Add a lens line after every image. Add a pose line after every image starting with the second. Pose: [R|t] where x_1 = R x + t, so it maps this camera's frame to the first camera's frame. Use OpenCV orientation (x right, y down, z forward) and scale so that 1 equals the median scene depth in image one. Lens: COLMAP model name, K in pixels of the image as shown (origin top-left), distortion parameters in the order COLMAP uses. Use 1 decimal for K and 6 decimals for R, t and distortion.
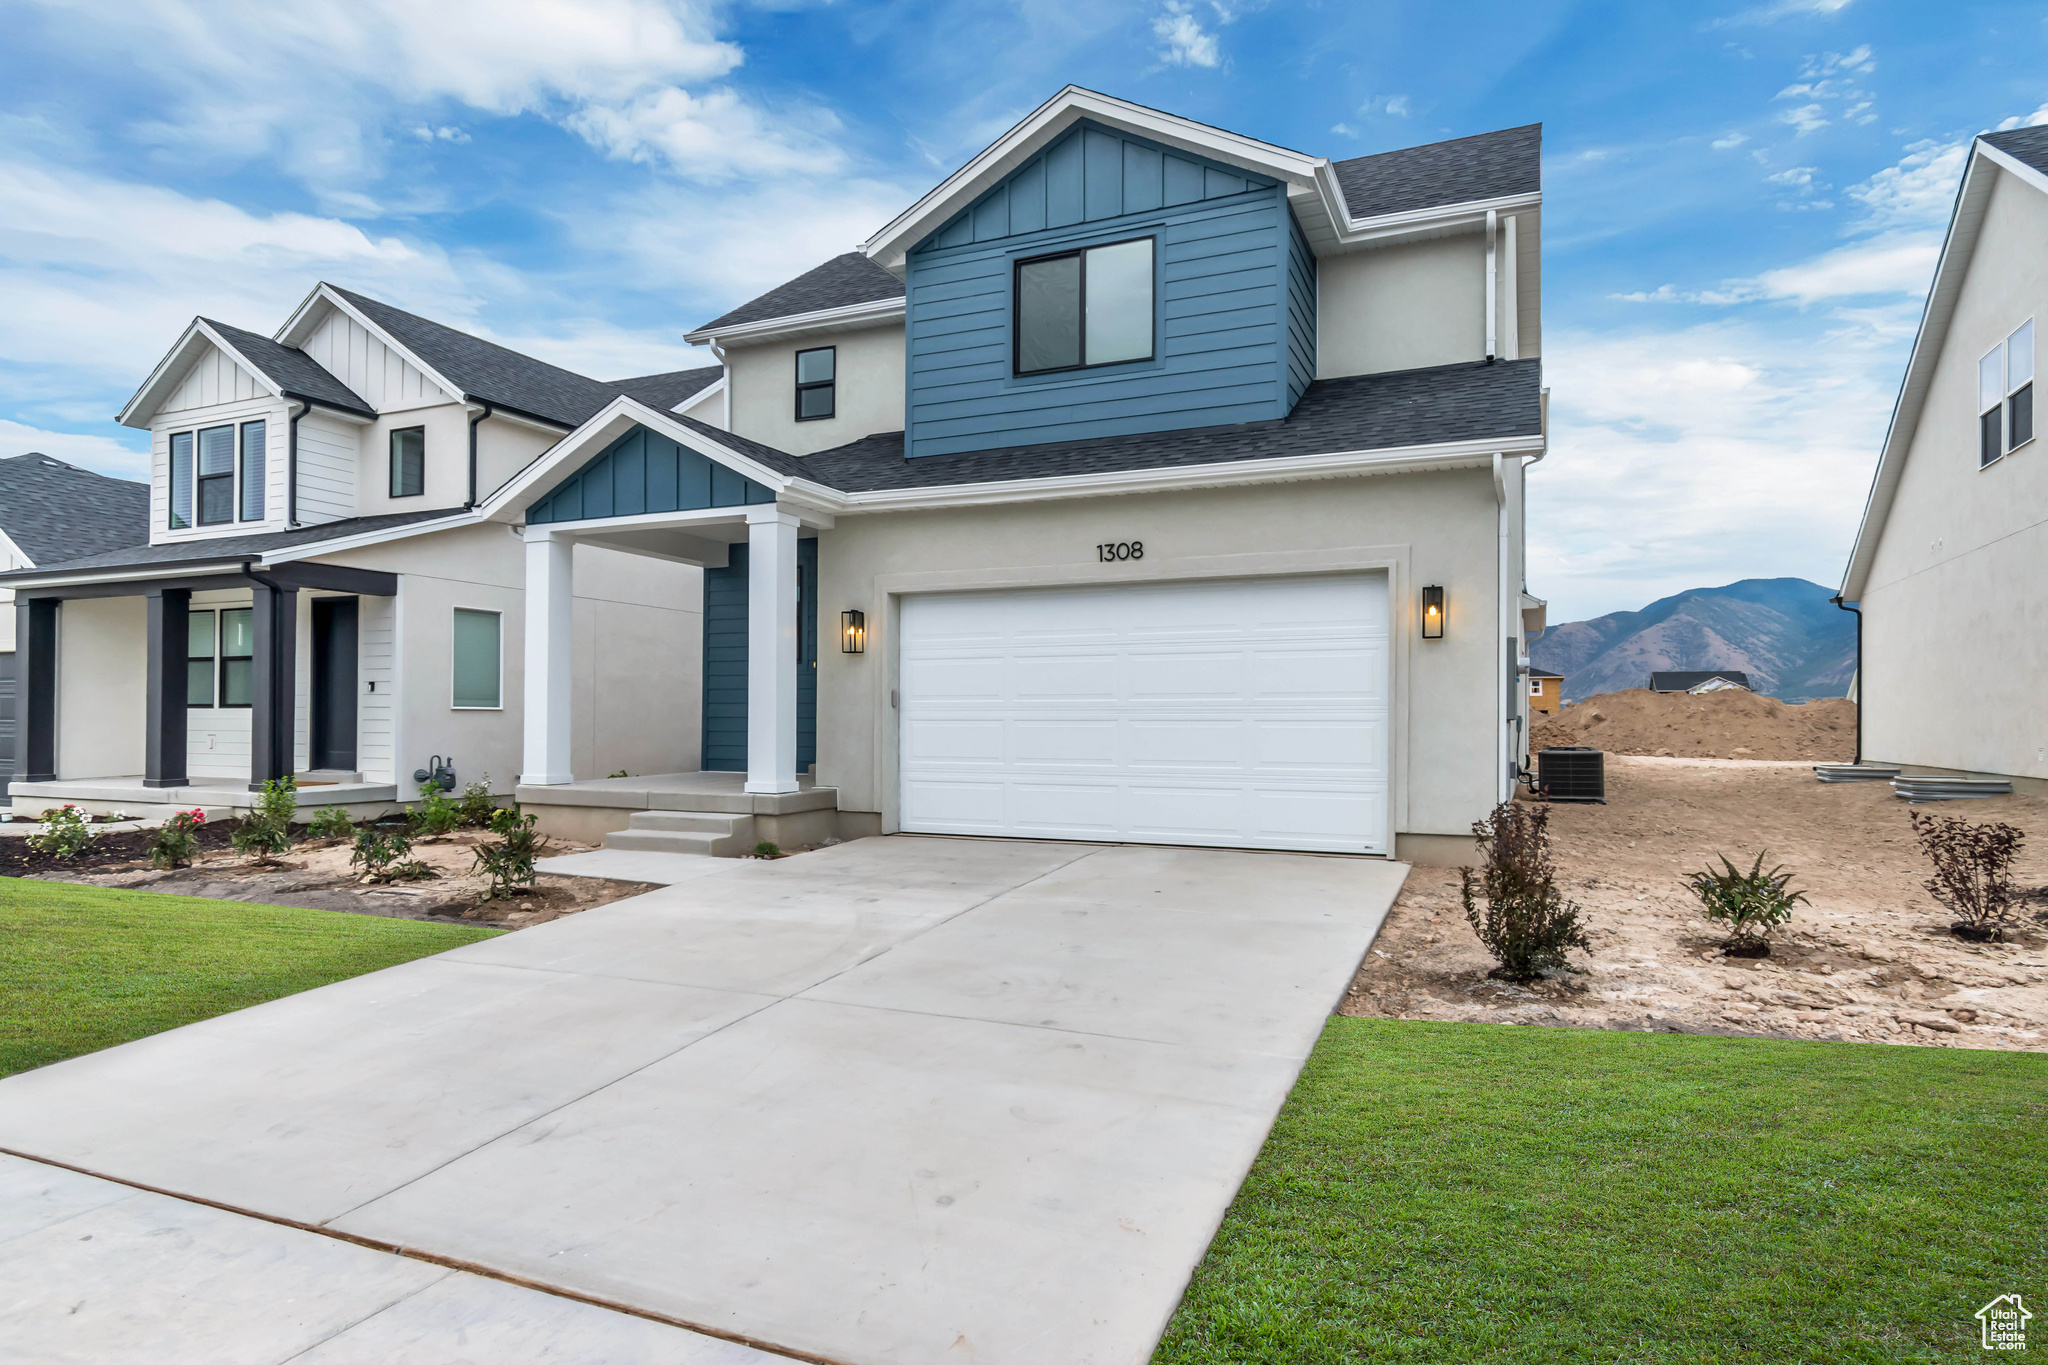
lens RADIAL K [[1112.3, 0, 994.5], [0, 1112.3, 705.2], [0, 0, 1]] dist [-0.002116, 0.001840]
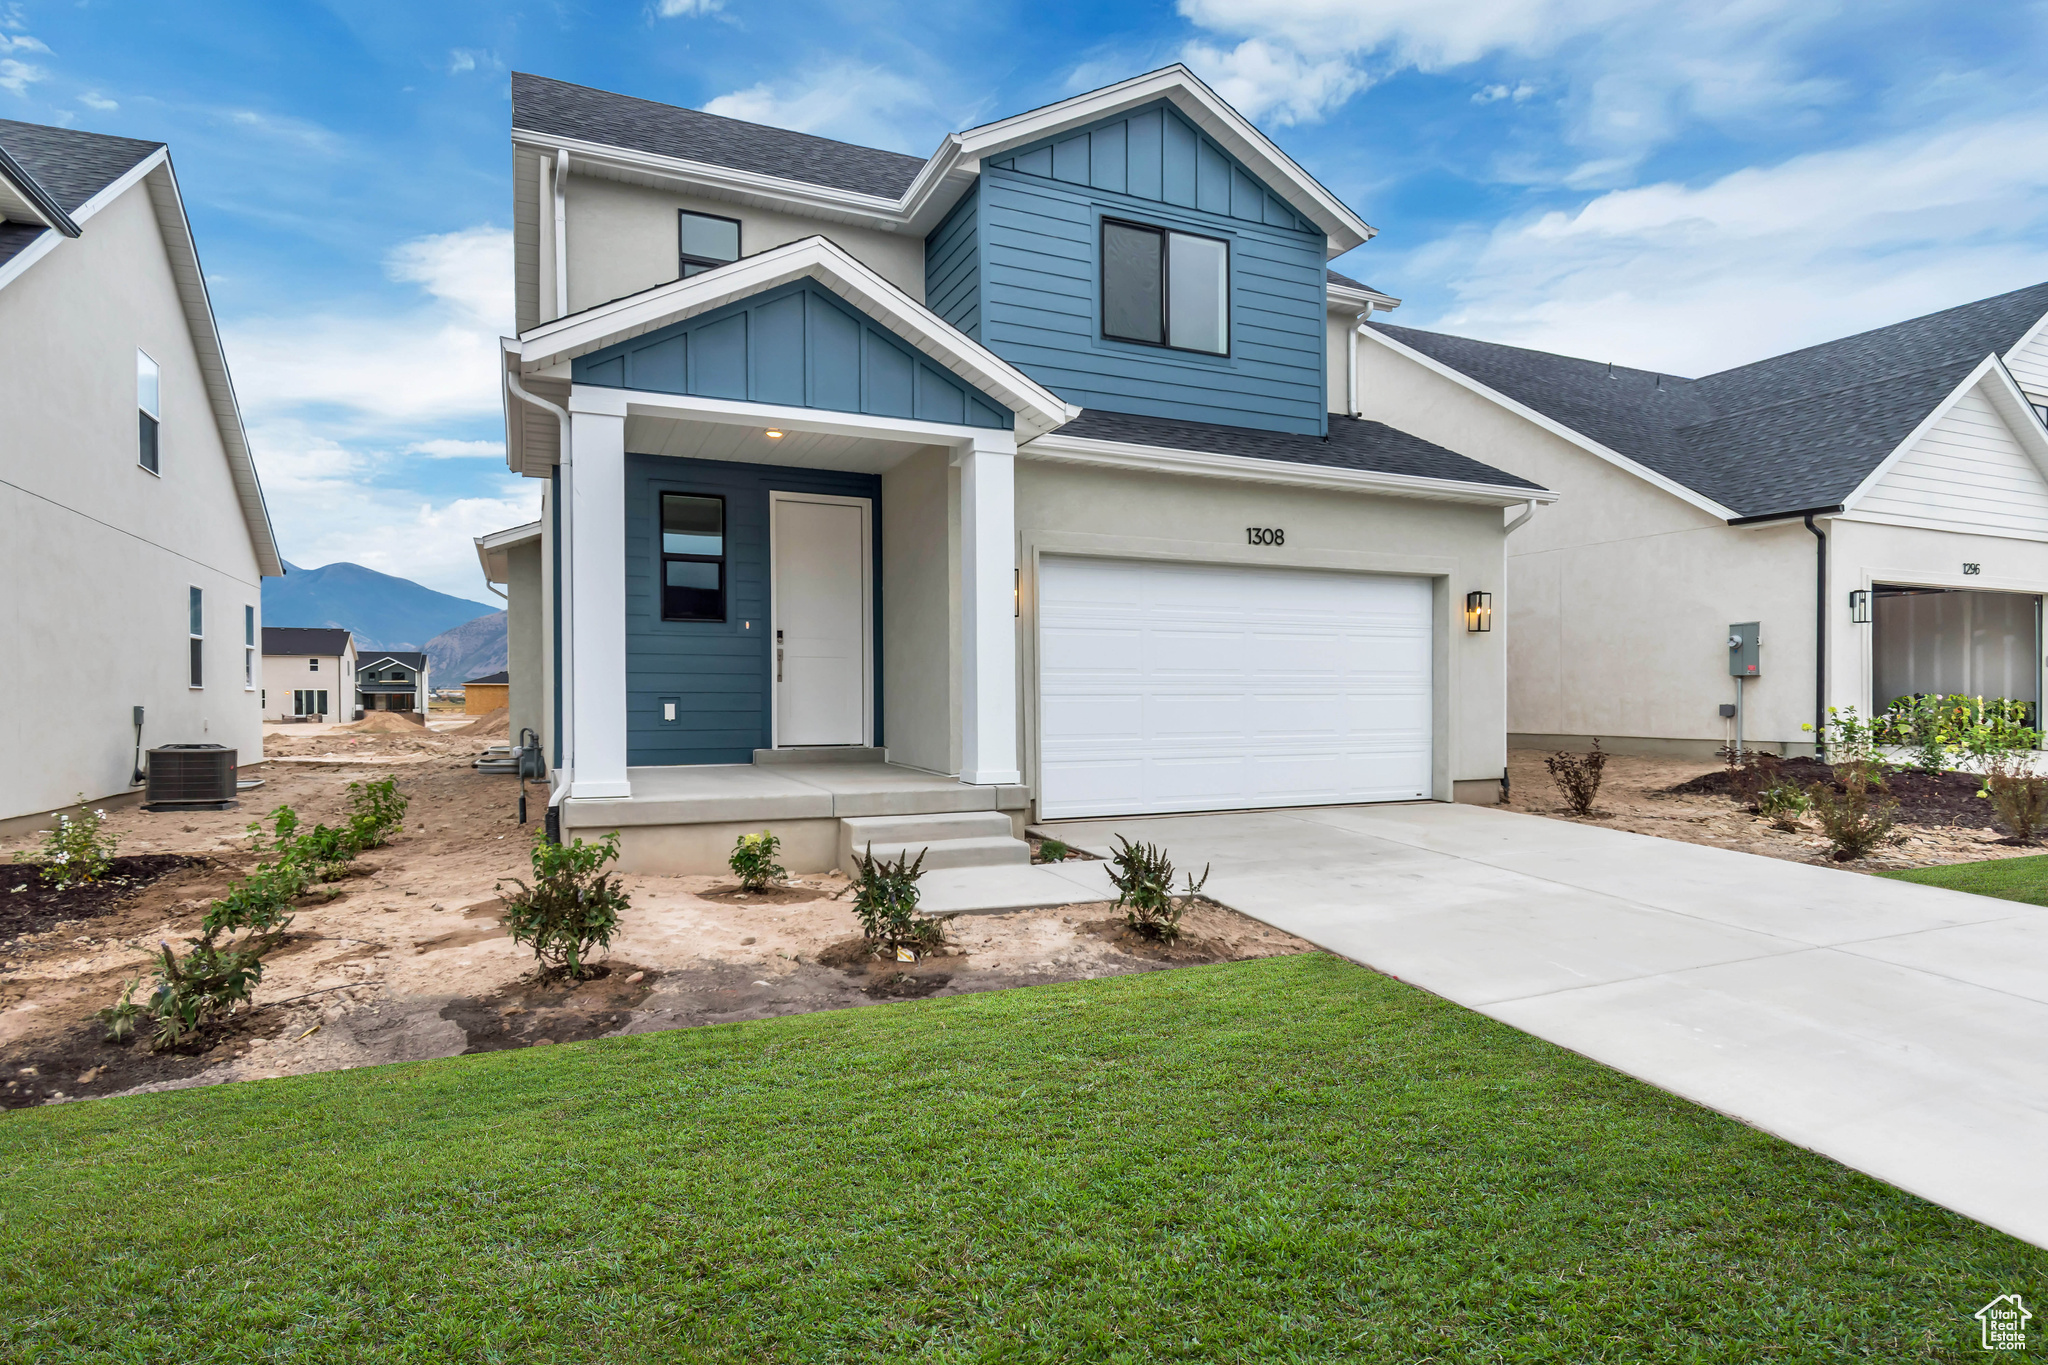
lens RADIAL K [[1112.3, 0, 997.9], [0, 1112.3, 685.2], [0, 0, 1]] dist [-0.002116, 0.001840]
pose [[0.674638, 0.006221, 0.738122, -0.768142], [-0.007150, 0.999973, -0.001892, 0.007573], [-0.738114, -0.004001, 0.674664, 0.427598]]
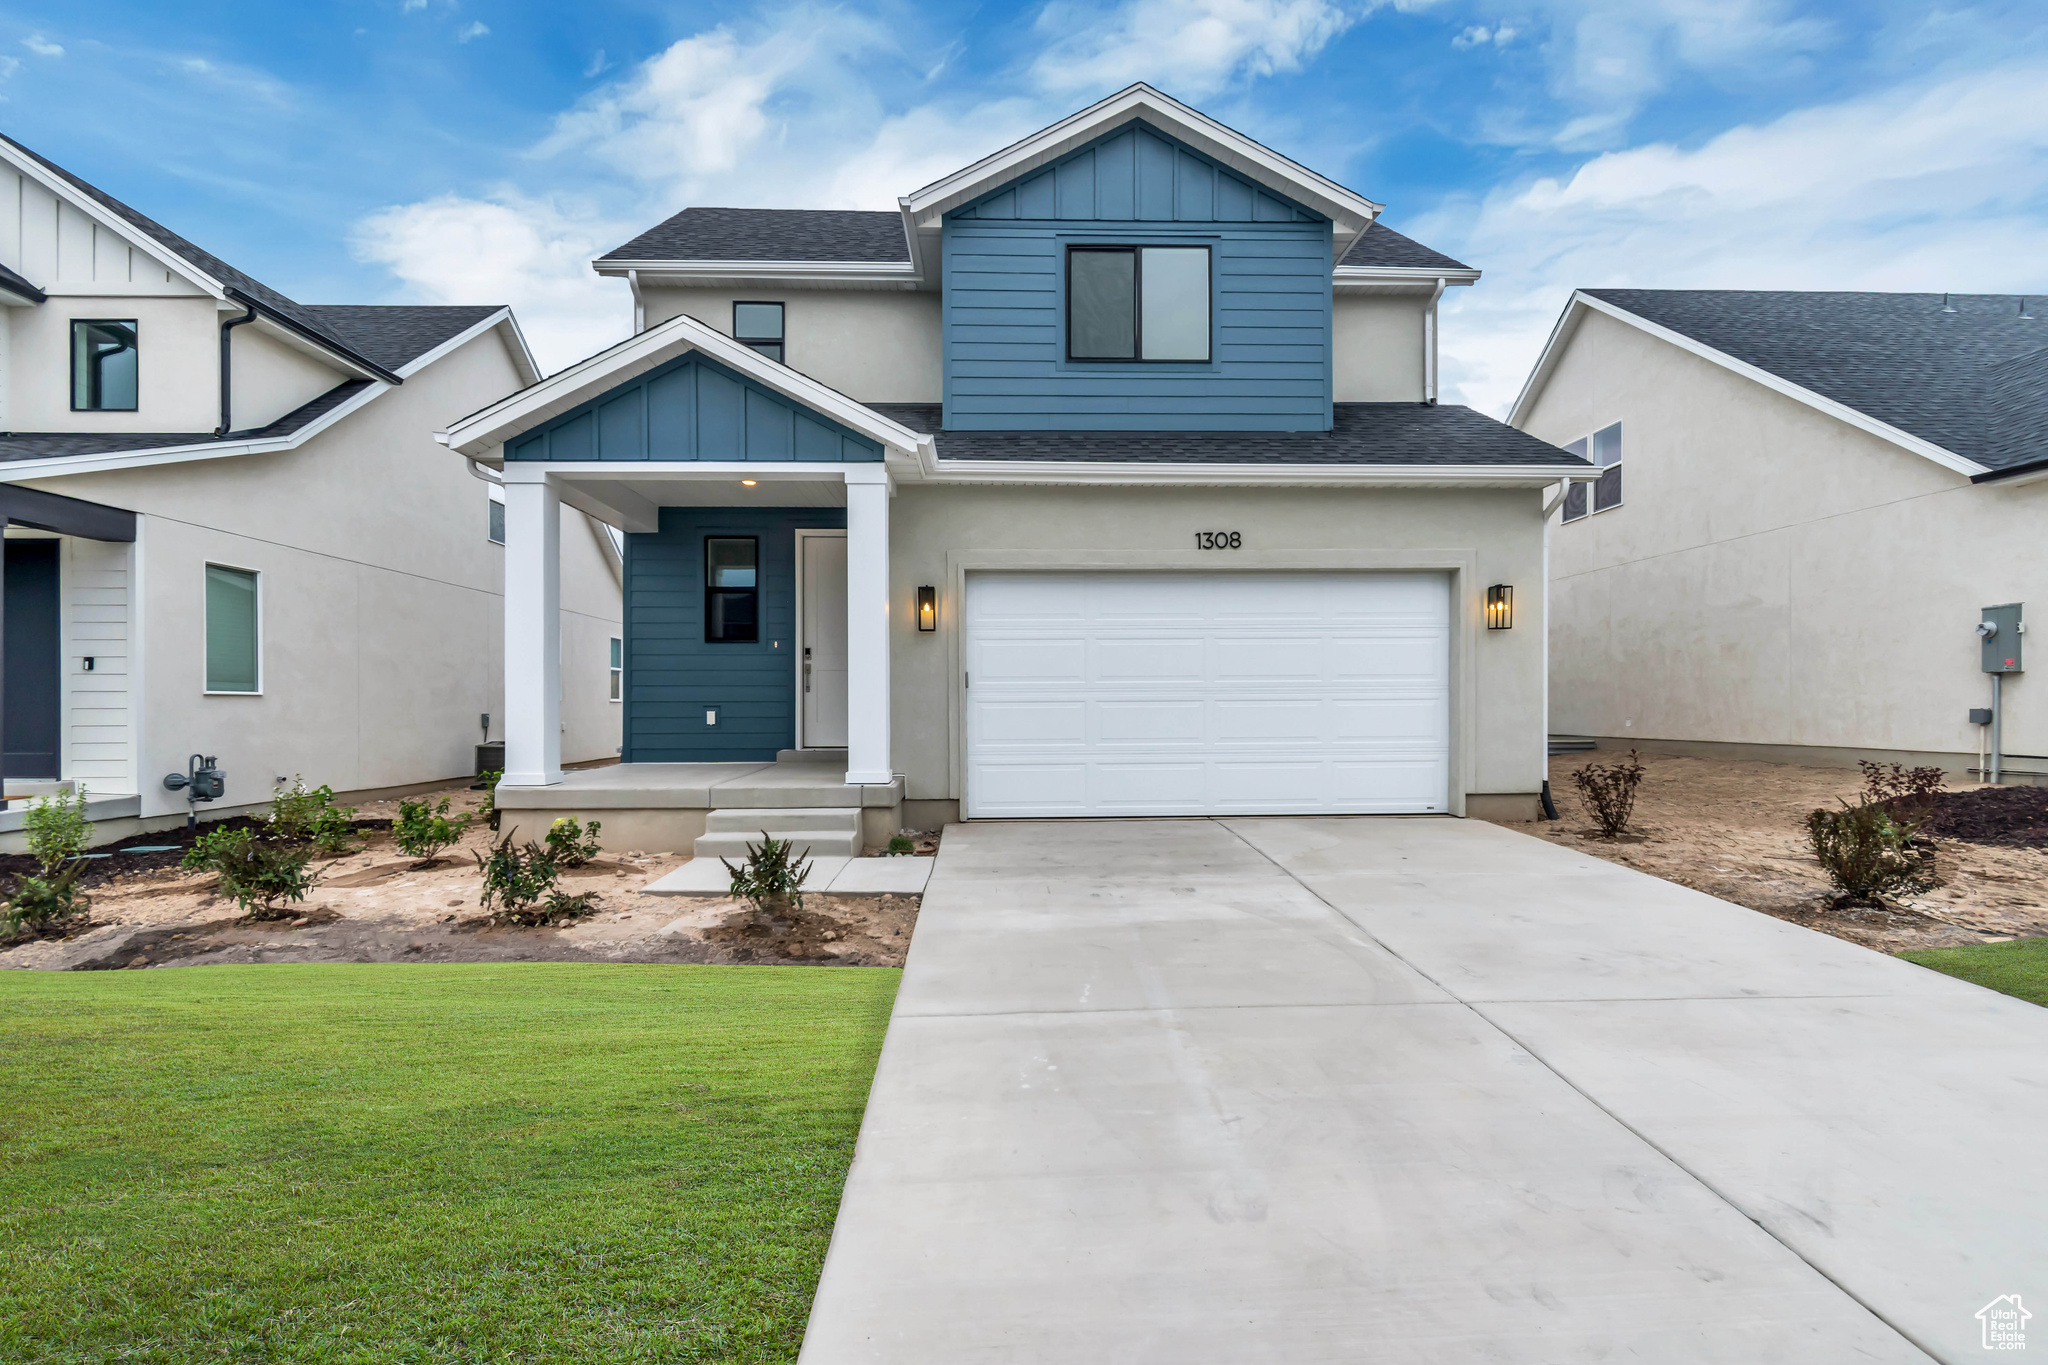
lens RADIAL K [[993.9, 0, 1009.2], [0, 993.9, 699.3], [0, 0, 1]] dist [0.000075, -0.000706]
pose [[0.903905, -0.004394, 0.427711, -0.426488], [0.001623, 0.999975, 0.006843, 0.005044], [-0.427731, -0.005491, 0.903889, 0.212423]]
